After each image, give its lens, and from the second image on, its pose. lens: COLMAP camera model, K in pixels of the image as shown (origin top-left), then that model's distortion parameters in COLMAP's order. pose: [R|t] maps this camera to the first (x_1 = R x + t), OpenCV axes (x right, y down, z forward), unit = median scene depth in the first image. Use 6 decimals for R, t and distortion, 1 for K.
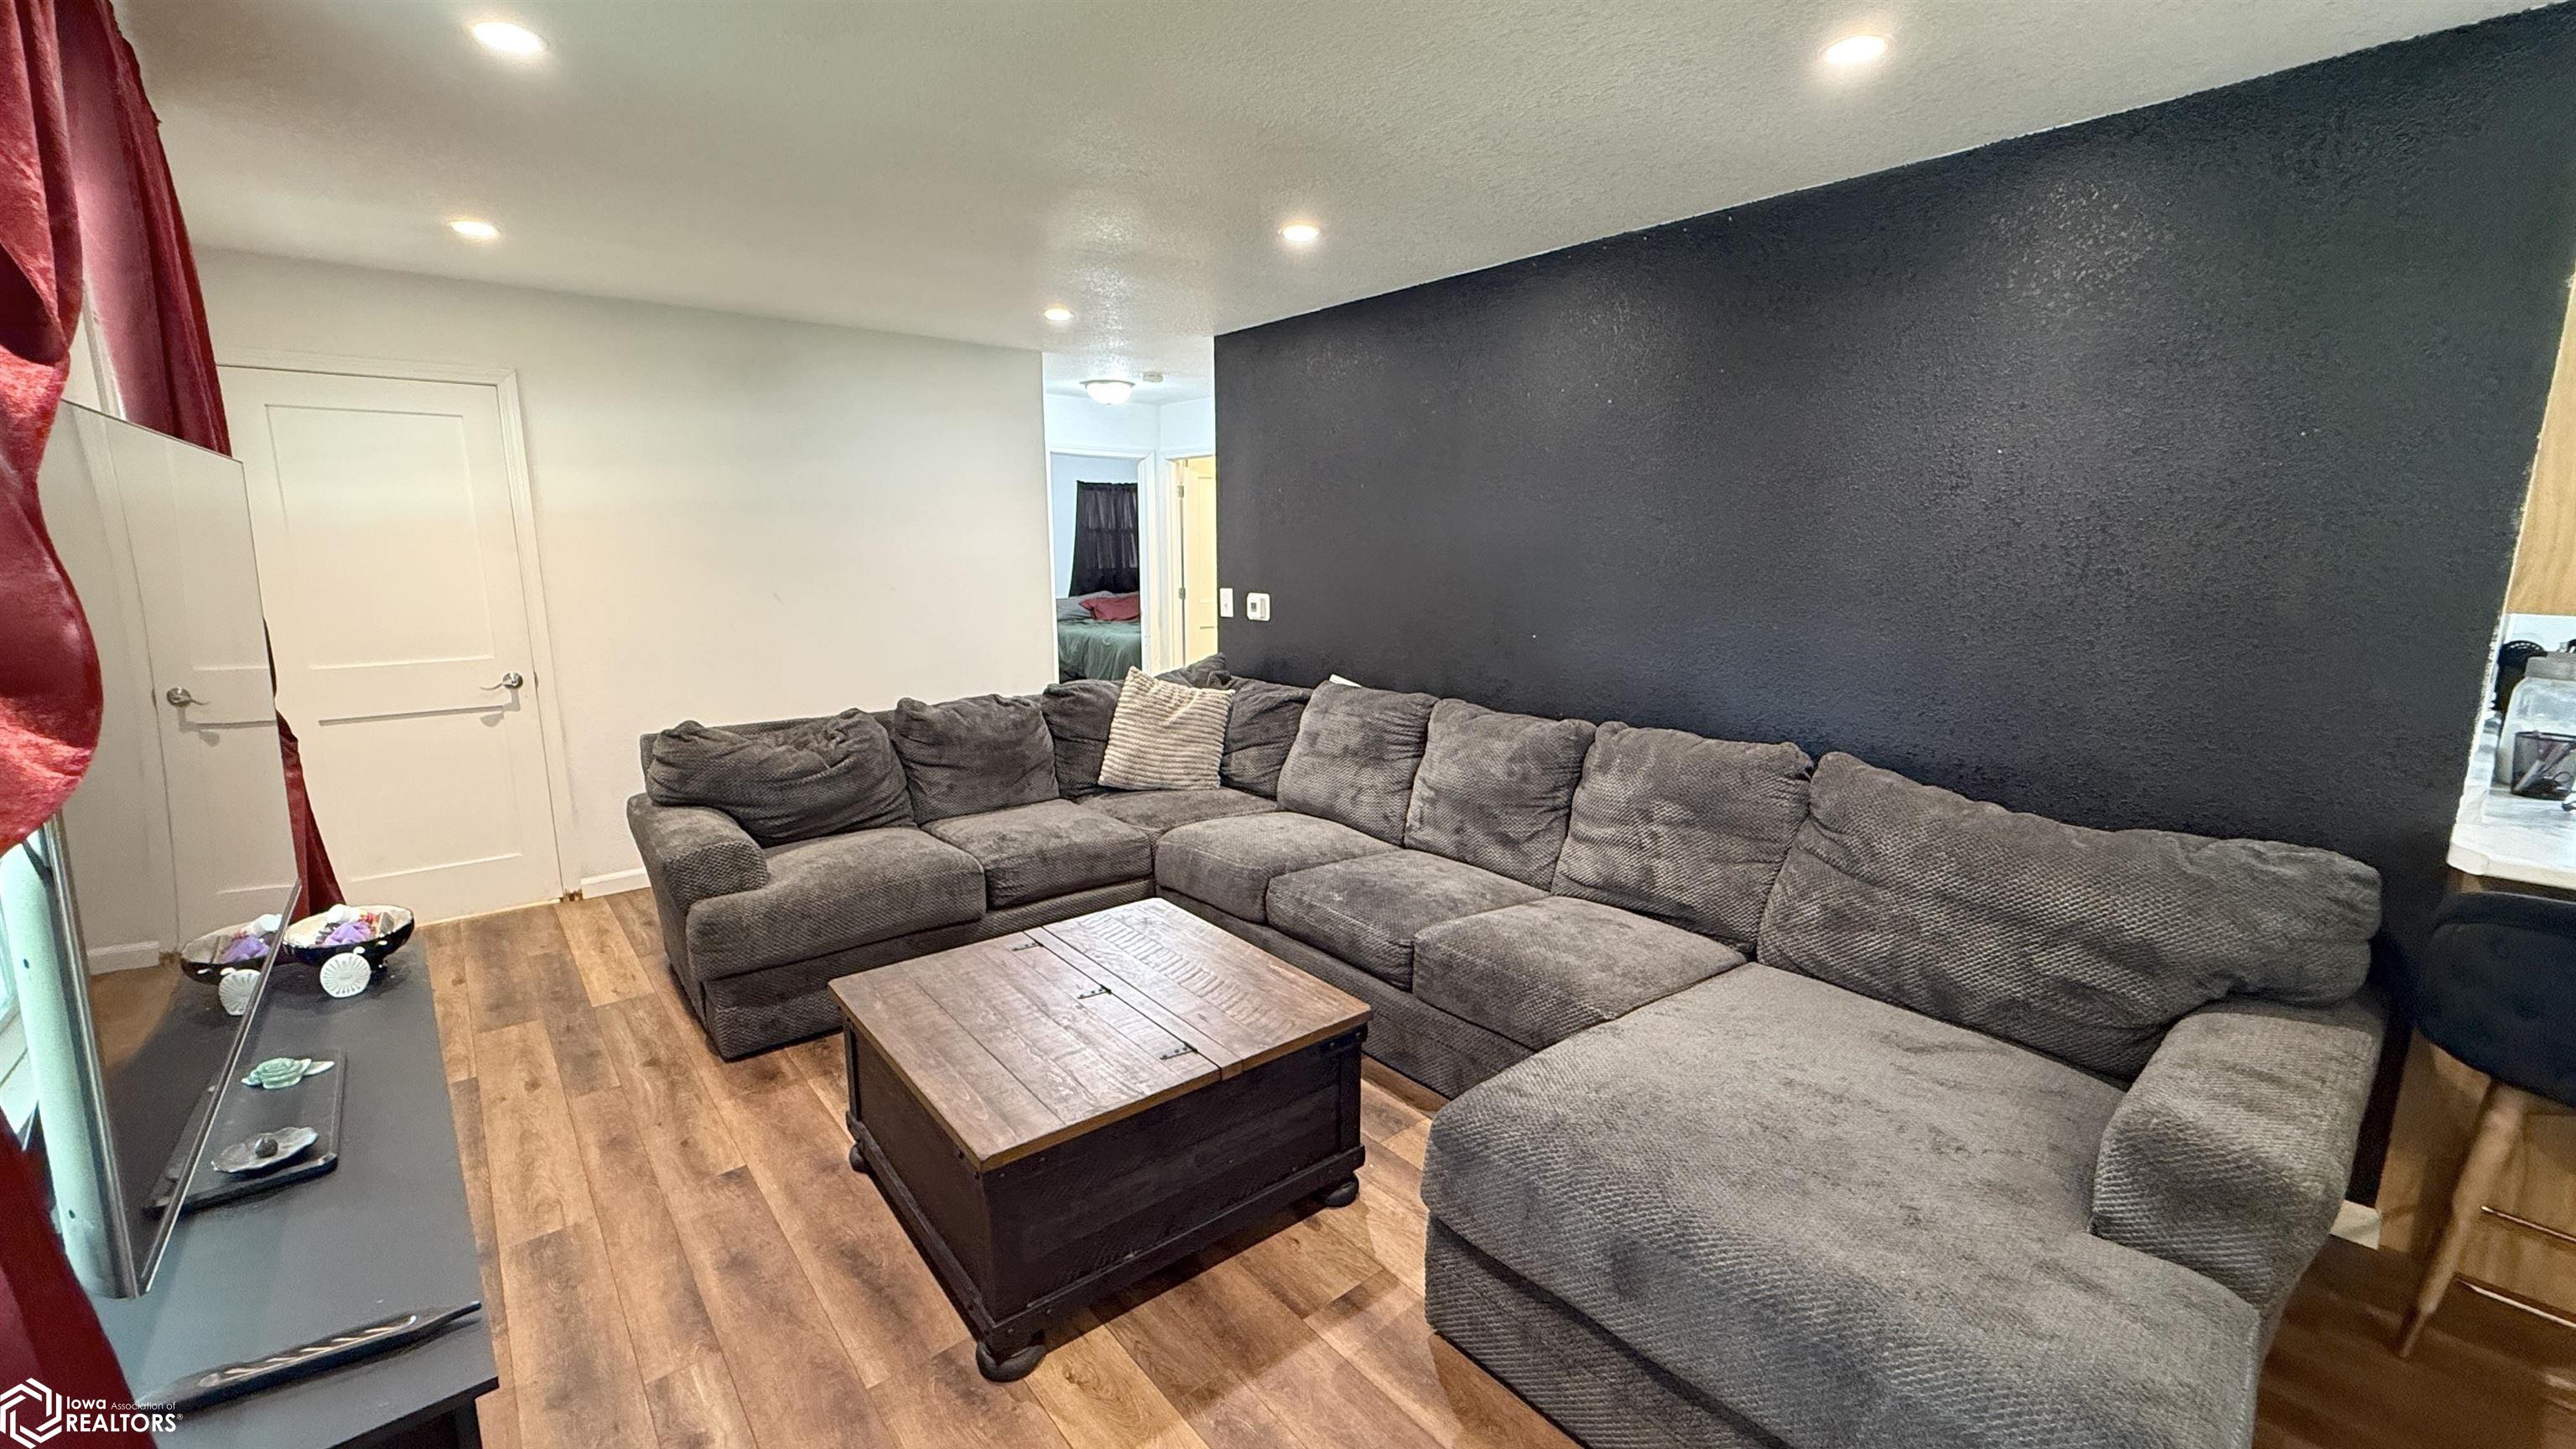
lens RADIAL K [[1036.1, 0, 1288.0], [0, 1036.1, 724.5], [0, 0, 1]] dist [0.001401, -0.000091]
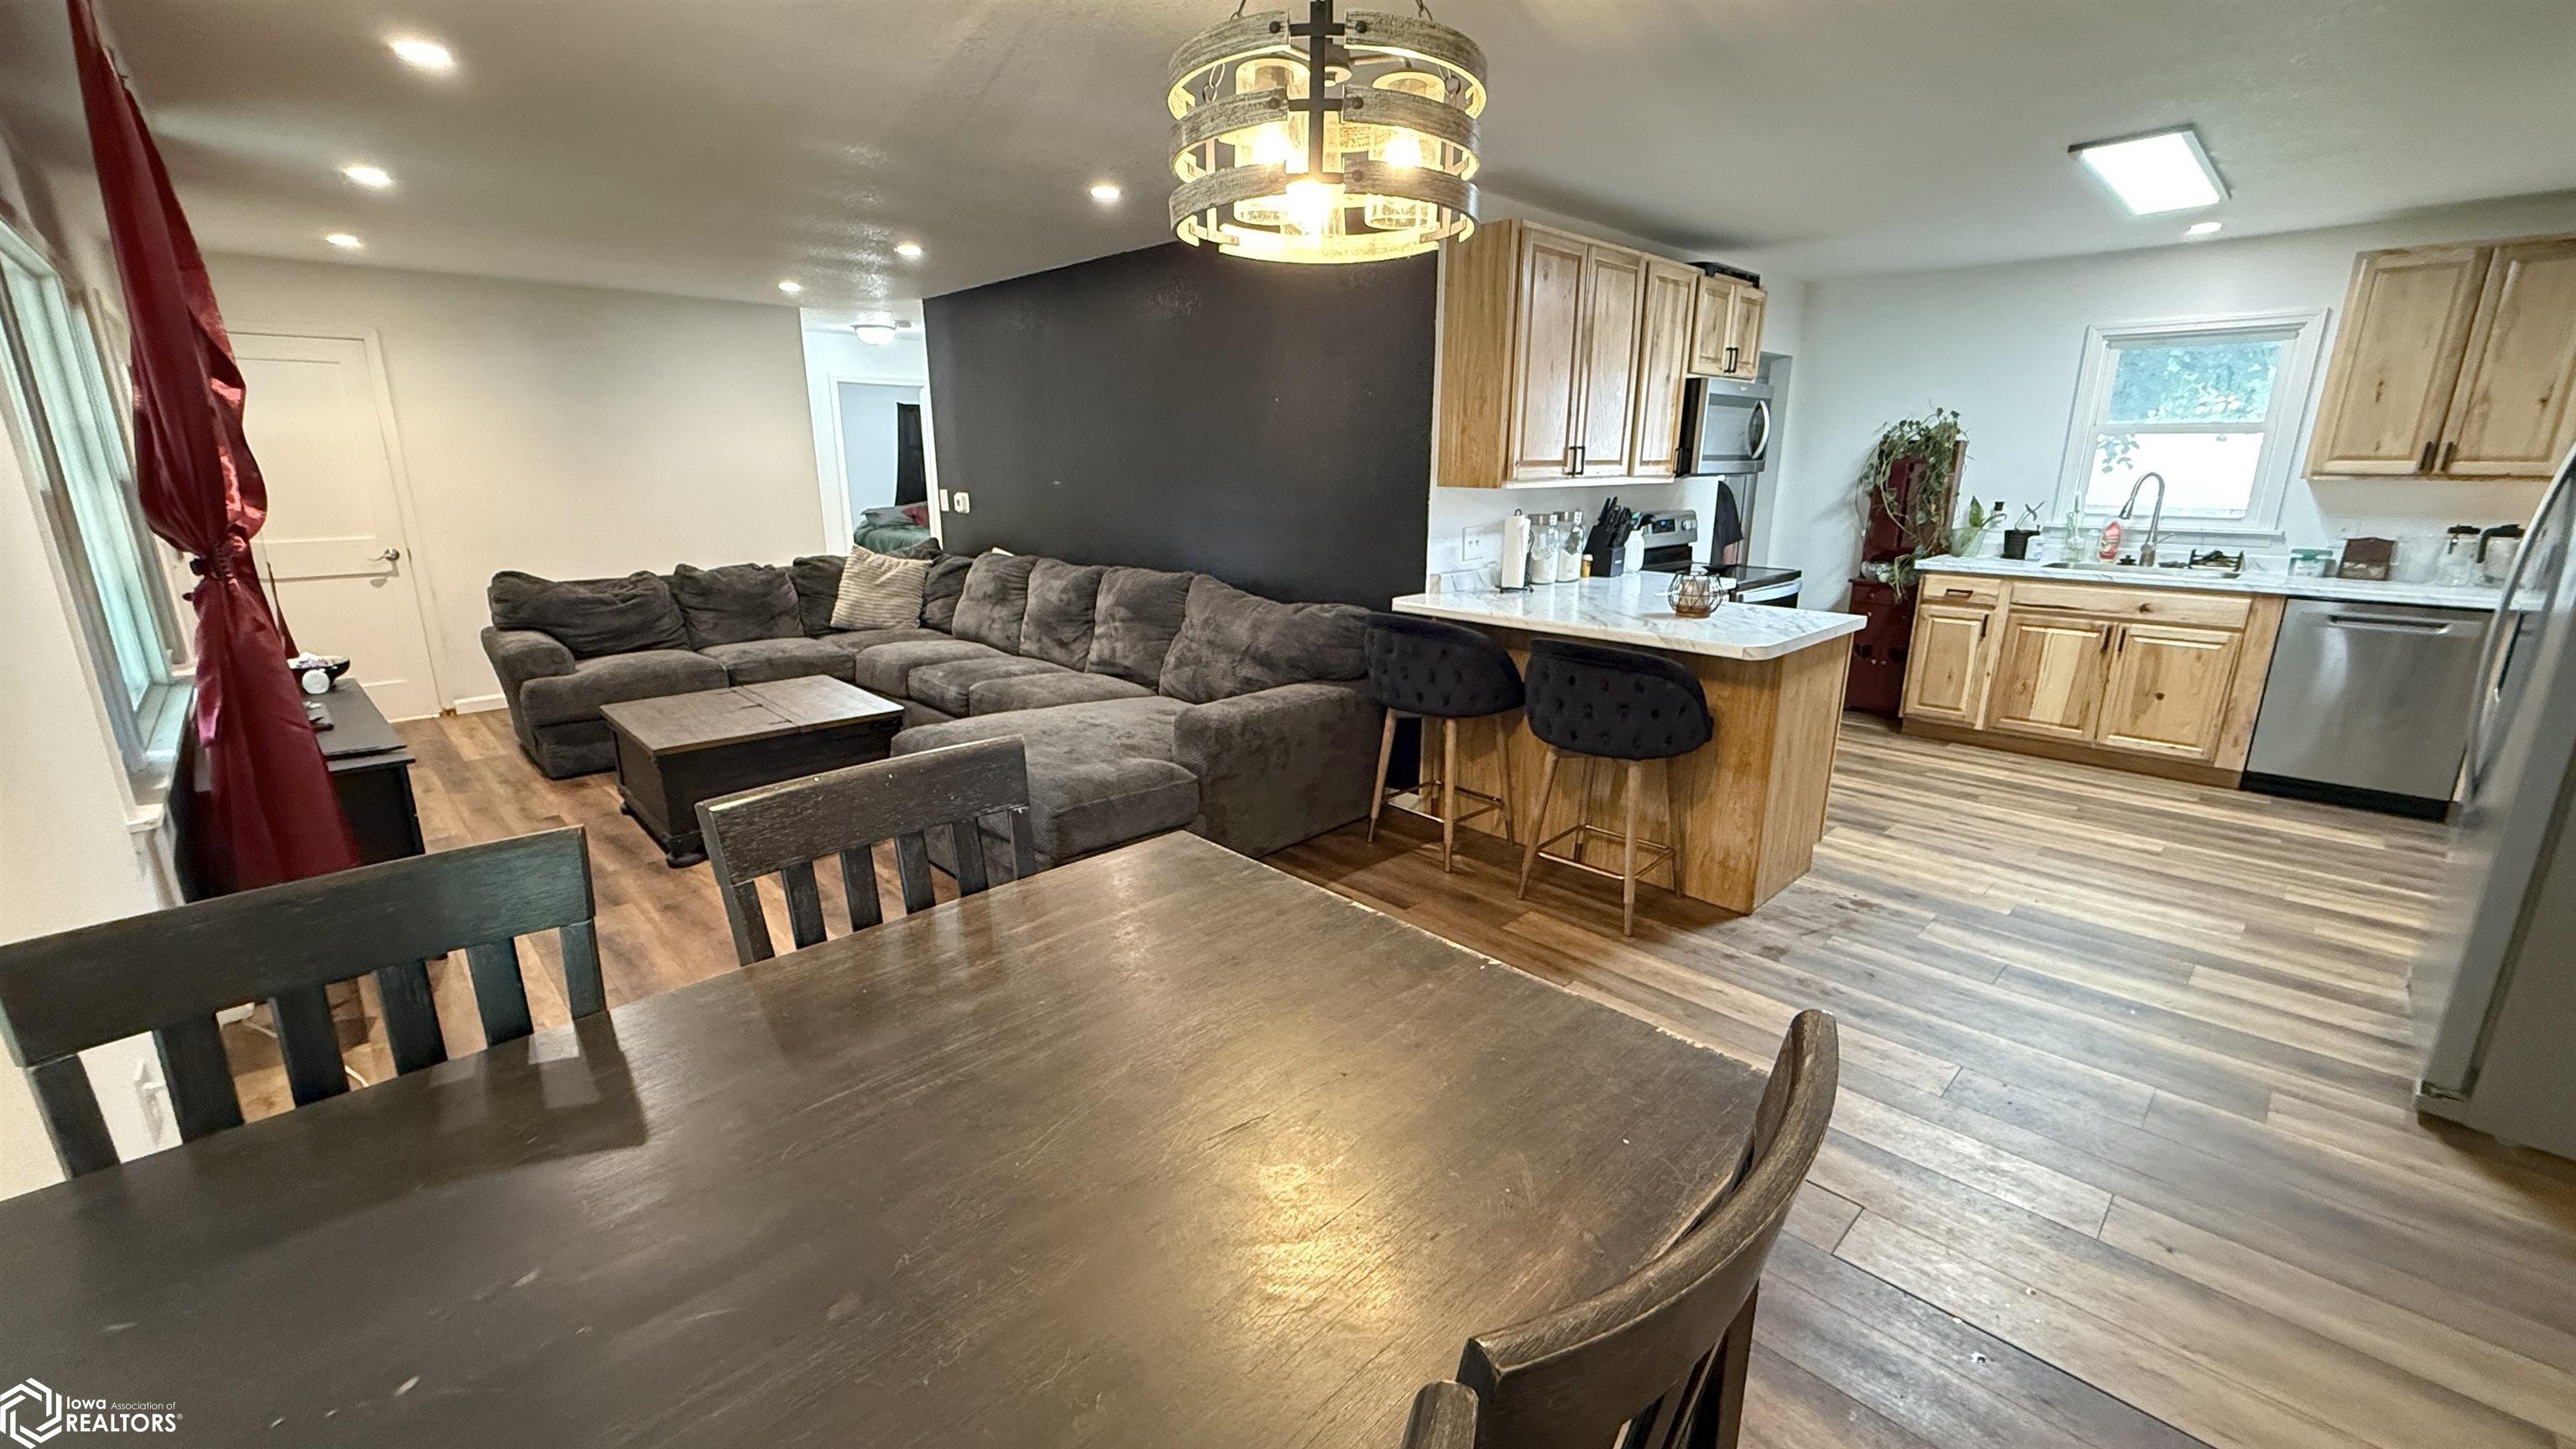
lens RADIAL K [[1028.8, 0, 1279.4], [0, 1028.8, 725.4], [0, 0, 1]] dist [-0.000439, -0.000011]
pose [[0.997311, -0.017946, 0.071054, 0.395264], [0.012428, 0.996926, 0.077359, 0.110000], [-0.072223, -0.076268, 0.994468, -0.556162]]
